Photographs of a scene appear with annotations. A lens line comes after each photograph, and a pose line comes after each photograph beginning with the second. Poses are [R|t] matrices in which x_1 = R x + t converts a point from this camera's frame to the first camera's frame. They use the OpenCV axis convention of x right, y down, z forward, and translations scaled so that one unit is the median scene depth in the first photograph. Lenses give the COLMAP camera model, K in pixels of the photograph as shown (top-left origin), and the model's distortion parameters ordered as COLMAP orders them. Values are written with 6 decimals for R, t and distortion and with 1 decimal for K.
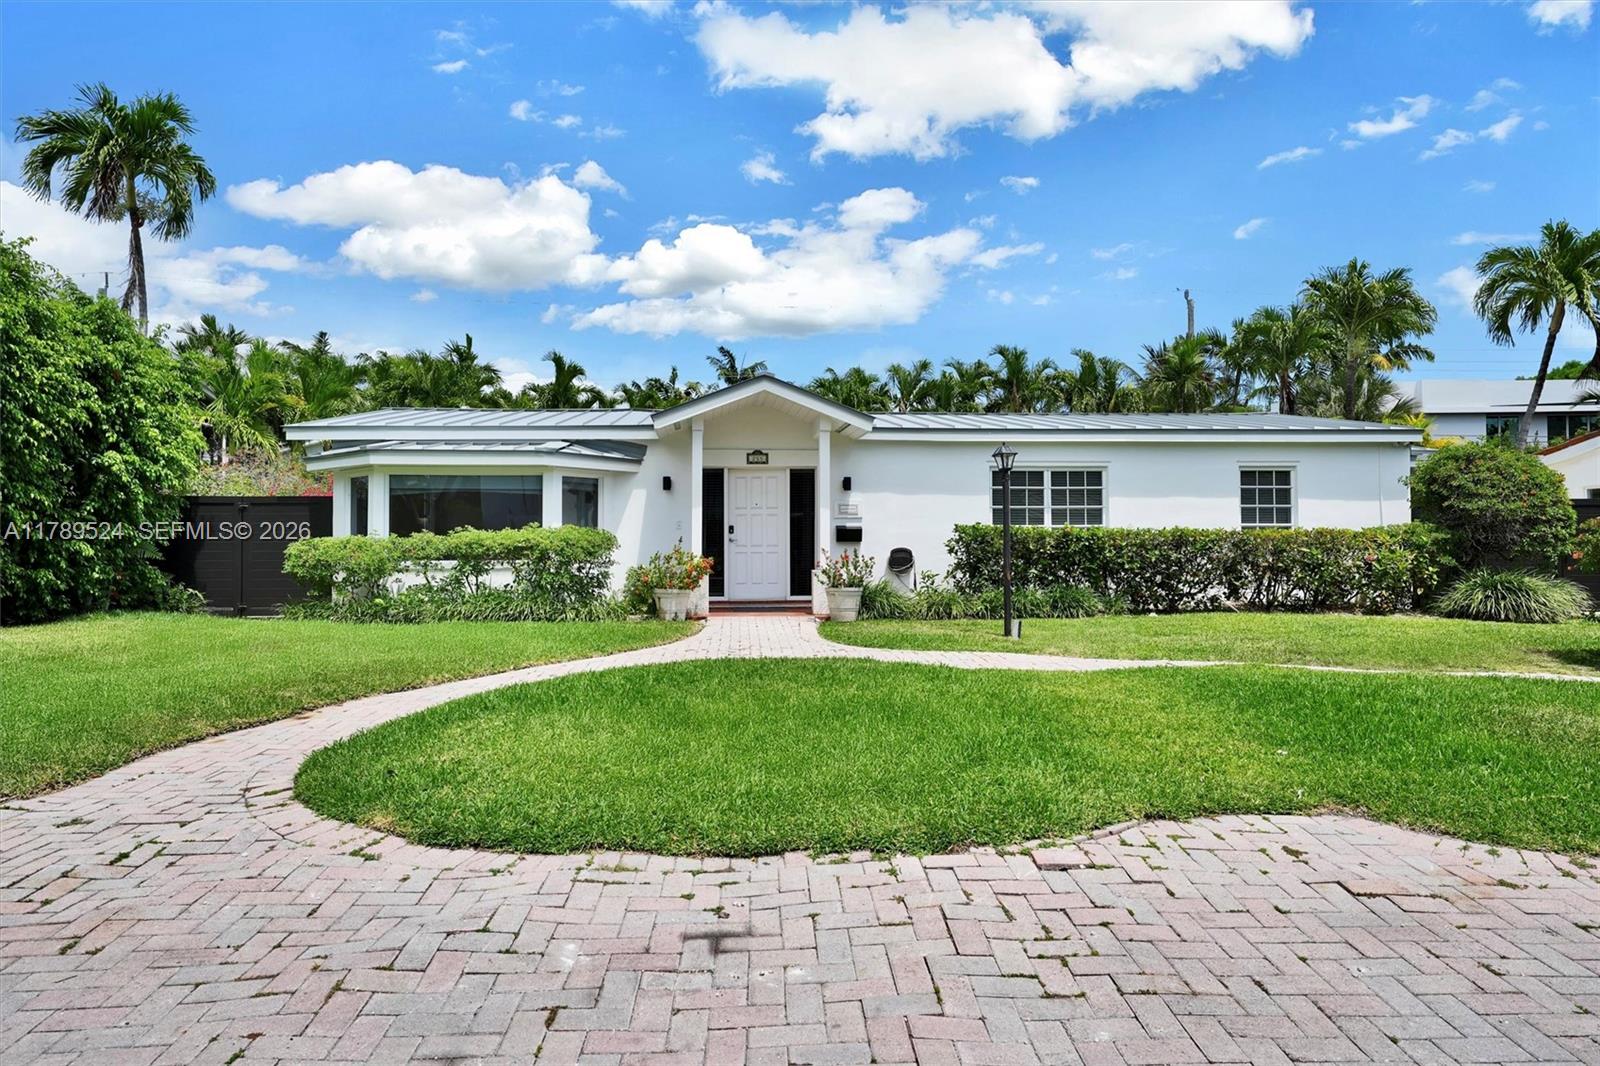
lens RADIAL K [[567.1, 0, 800.5], [0, 567.1, 530.6], [0, 0, 1]] dist [-0.007482, 0.000130]
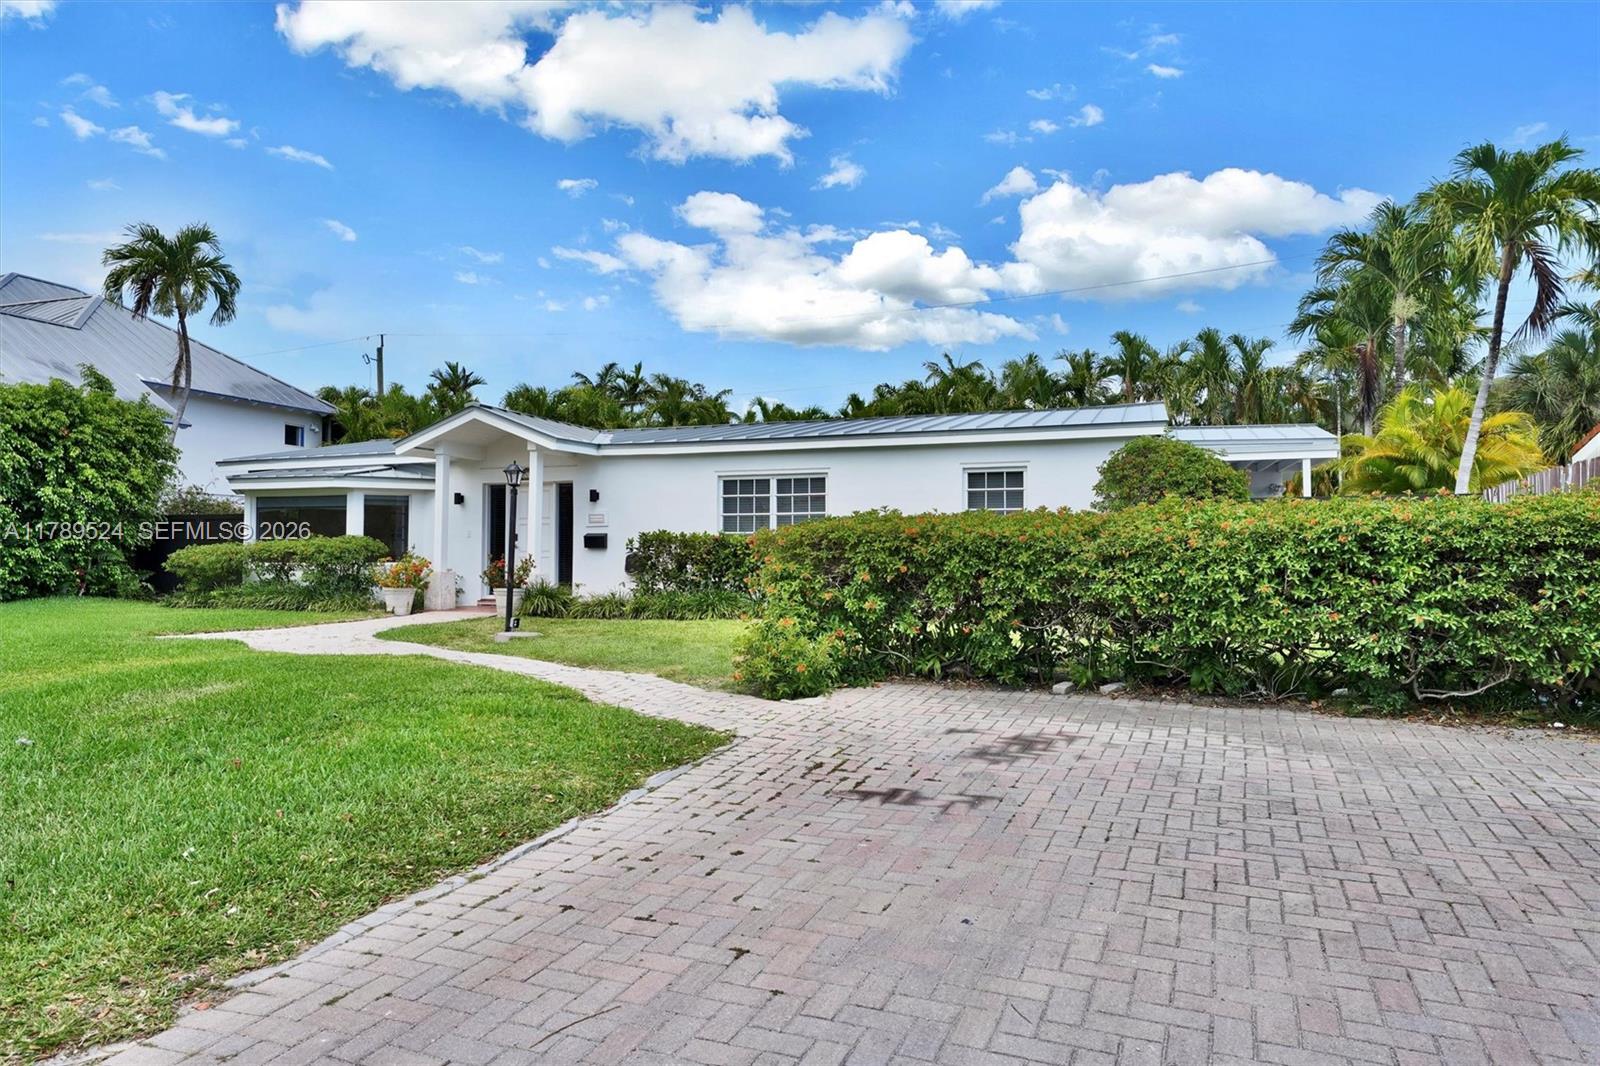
lens RADIAL K [[567.1, 0, 785.1], [0, 567.1, 527.5], [0, 0, 1]] dist [-0.007482, 0.000130]
pose [[0.971305, -0.008026, -0.237702, 0.698790], [0.003714, 0.999820, -0.018582, 0.001352], [0.237809, 0.017166, 0.971160, 0.018349]]
